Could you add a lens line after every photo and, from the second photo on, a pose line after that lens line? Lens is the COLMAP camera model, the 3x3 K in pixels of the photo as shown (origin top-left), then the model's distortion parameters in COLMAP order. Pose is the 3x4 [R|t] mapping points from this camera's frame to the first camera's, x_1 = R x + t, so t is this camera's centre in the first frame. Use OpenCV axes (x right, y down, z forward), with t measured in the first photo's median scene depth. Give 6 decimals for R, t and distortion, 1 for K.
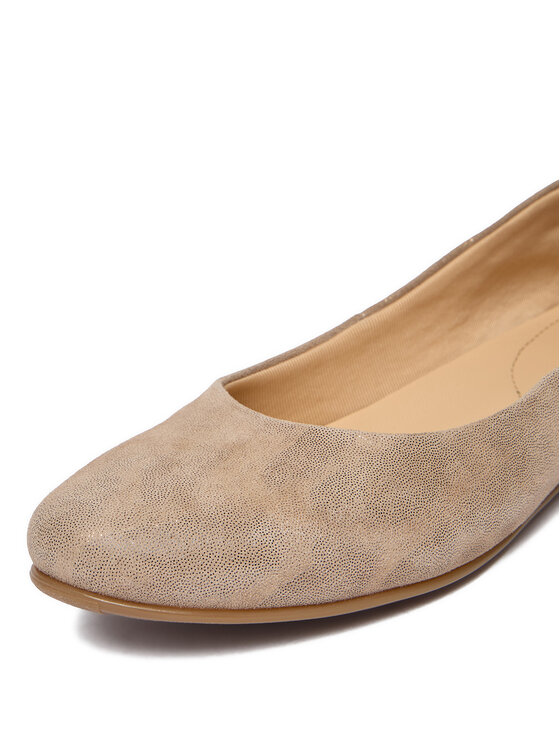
lens RADIAL K [[1175.9, 0, 276.1], [0, 1175.9, 373.2], [0, 0, 1]] dist [-0.060084, 0.000000]
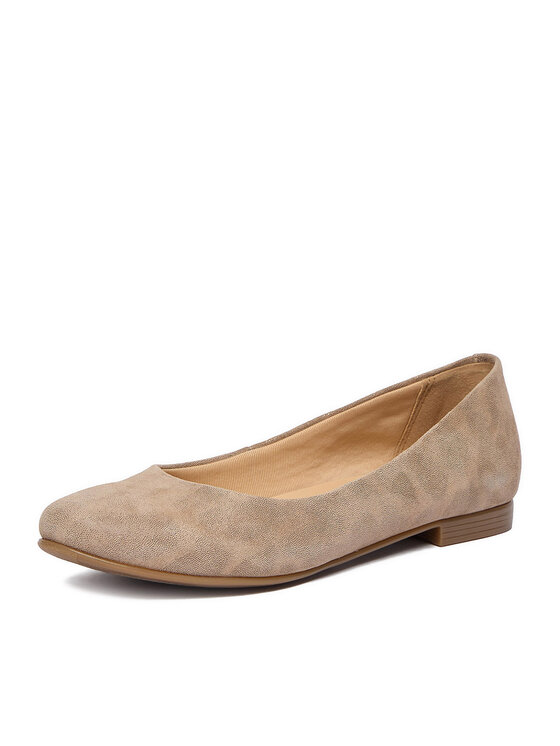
lens RADIAL K [[2192.2, 0, 280.4], [0, 2192.2, 373.3], [0, 0, 1]] dist [0.025018, 0.000000]
pose [[0.991565, 0.129594, 0.002166, 0.115638], [-0.125751, 0.965944, -0.226138, 0.628589], [-0.031398, 0.223958, 0.974093, -2.313396]]
